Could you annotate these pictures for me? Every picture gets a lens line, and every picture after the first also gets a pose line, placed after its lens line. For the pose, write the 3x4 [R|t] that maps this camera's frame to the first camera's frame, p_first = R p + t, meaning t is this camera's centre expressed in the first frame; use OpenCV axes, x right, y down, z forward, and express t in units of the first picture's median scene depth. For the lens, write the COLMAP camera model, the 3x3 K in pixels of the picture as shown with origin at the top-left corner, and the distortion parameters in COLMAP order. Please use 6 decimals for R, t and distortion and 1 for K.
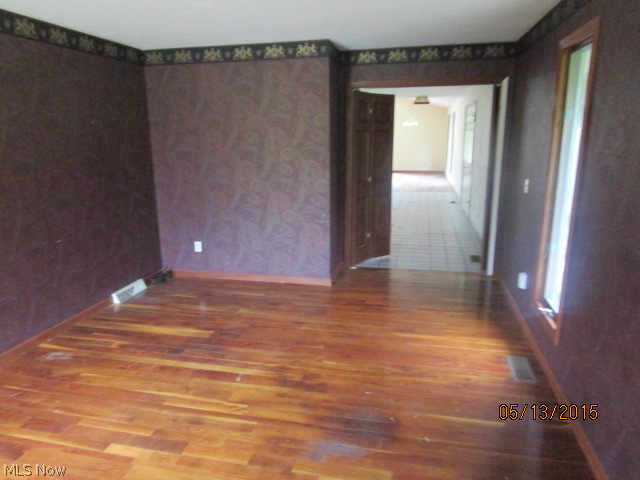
lens RADIAL K [[447.4, 0, 320.0], [0, 447.4, 240.0], [0, 0, 1]] dist [-0.009741, -0.000427]
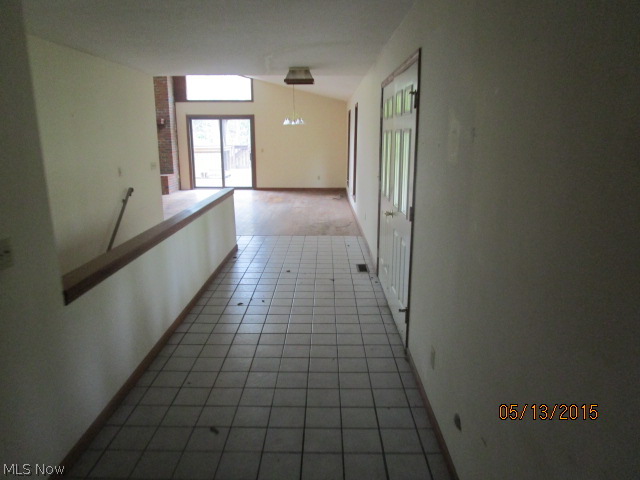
lens RADIAL K [[447.4, 0, 320.0], [0, 447.4, 240.0], [0, 0, 1]] dist [-0.009741, -0.000427]
pose [[0.978309, -0.037984, 0.203640, 0.118354], [0.038547, 0.999256, 0.001205, -0.100595], [-0.203534, 0.006671, 0.979045, 0.411324]]
